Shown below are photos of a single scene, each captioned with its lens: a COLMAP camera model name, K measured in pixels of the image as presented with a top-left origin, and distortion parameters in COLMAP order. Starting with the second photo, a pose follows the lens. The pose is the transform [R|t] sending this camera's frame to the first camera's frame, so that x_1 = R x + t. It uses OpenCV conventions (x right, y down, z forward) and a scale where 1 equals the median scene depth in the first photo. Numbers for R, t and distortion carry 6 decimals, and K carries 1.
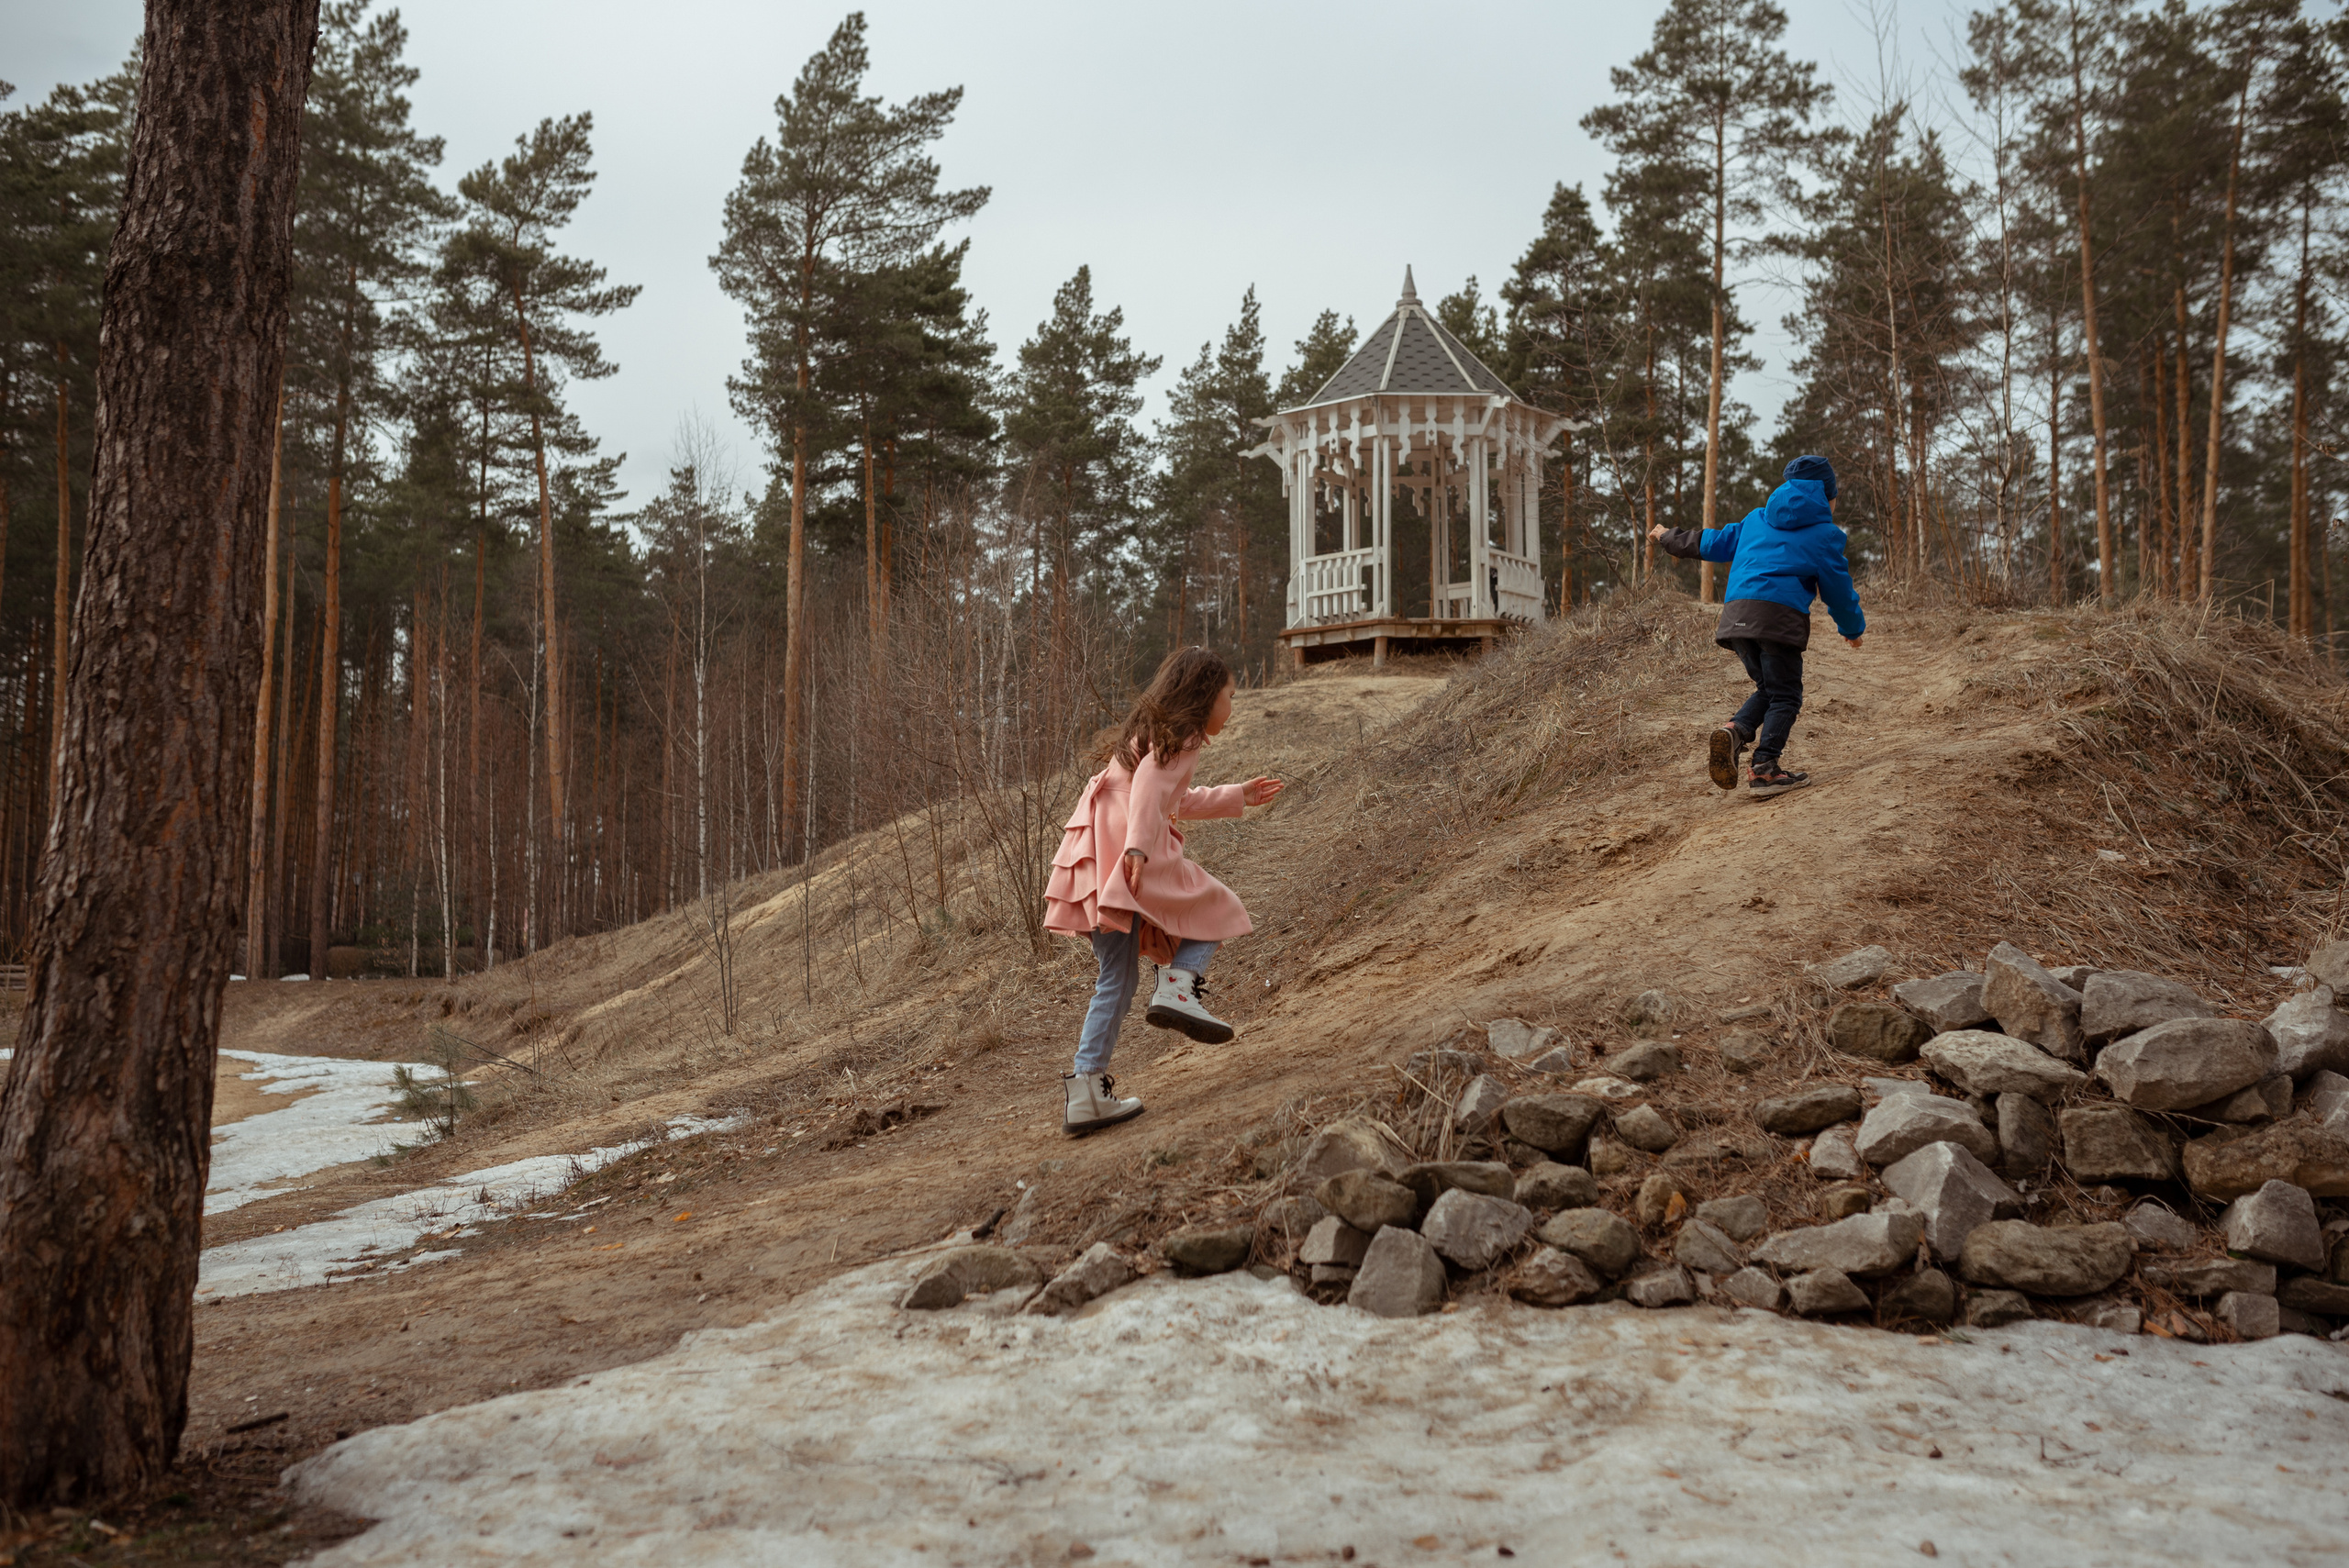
lens RADIAL K [[2246.4, 0, 1174.5], [0, 2246.4, 784.0], [0, 0, 1]] dist [-0.064089, 0.091023]
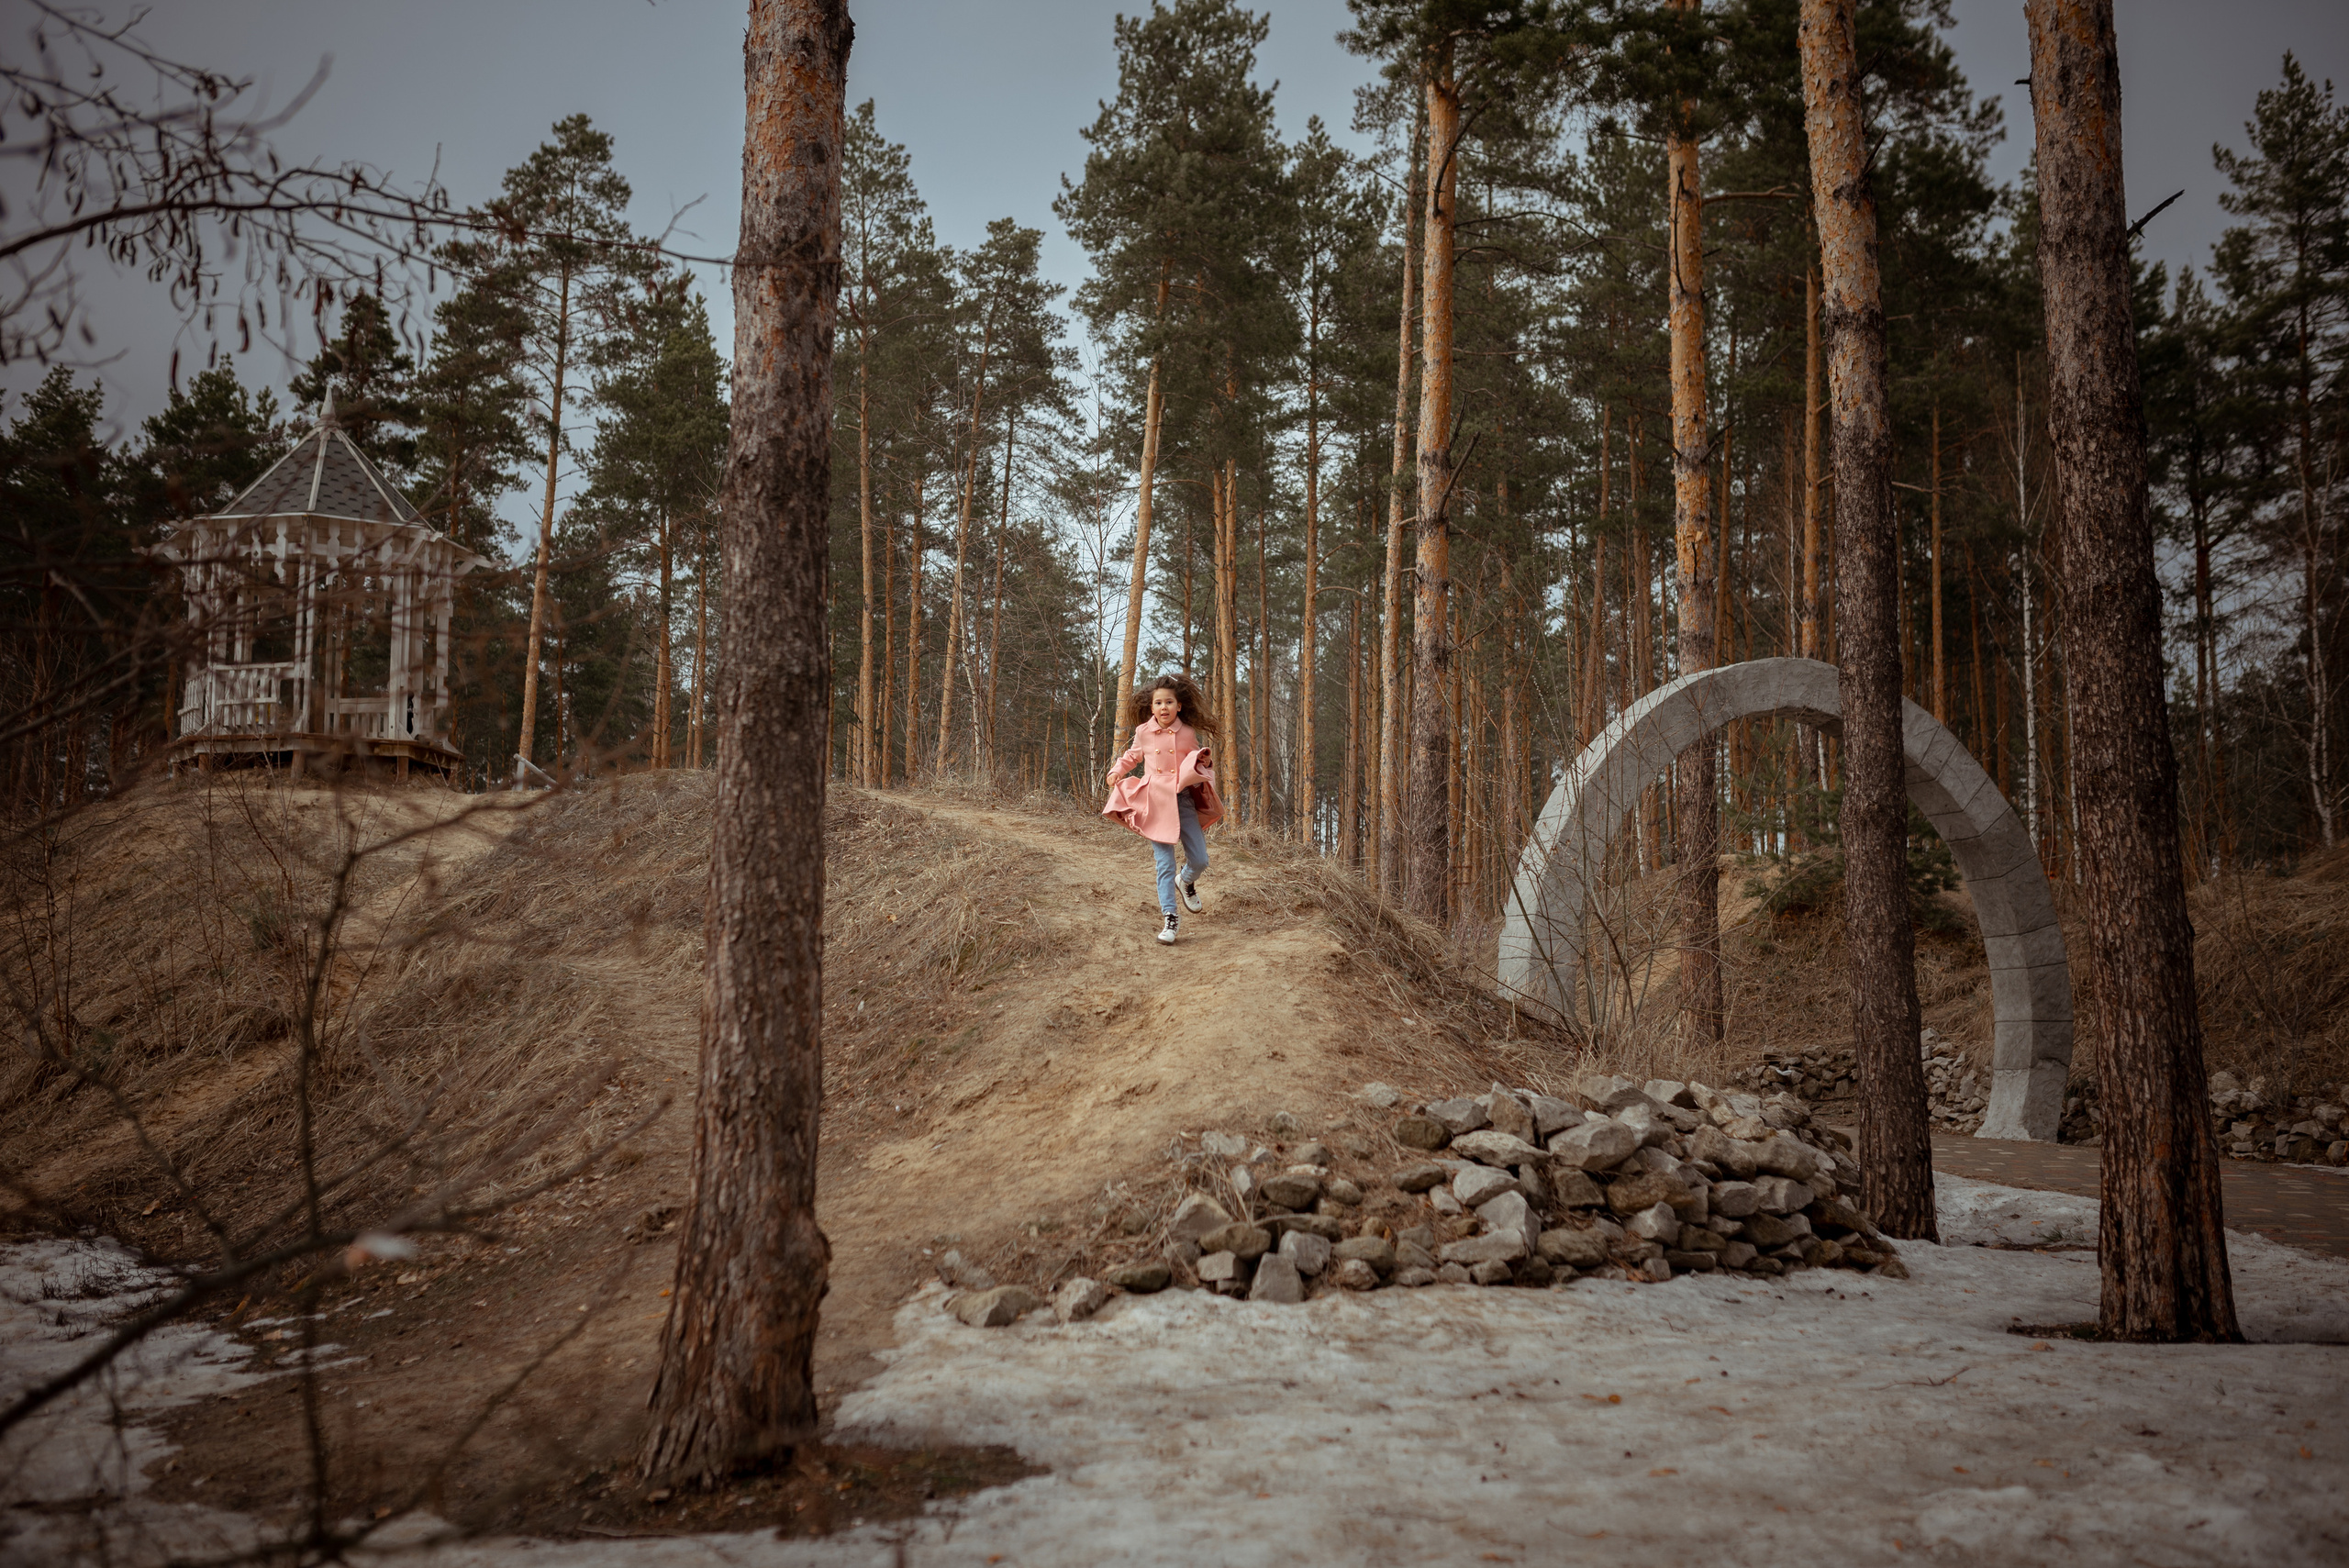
lens RADIAL K [[2246.4, 0, 1174.5], [0, 2246.4, 784.0], [0, 0, 1]] dist [-0.064089, 0.091023]
pose [[0.823462, 0.058282, 0.564371, -0.154657], [-0.035179, 0.998041, -0.051739, -0.011876], [-0.566280, 0.022751, 0.823899, -0.064081]]
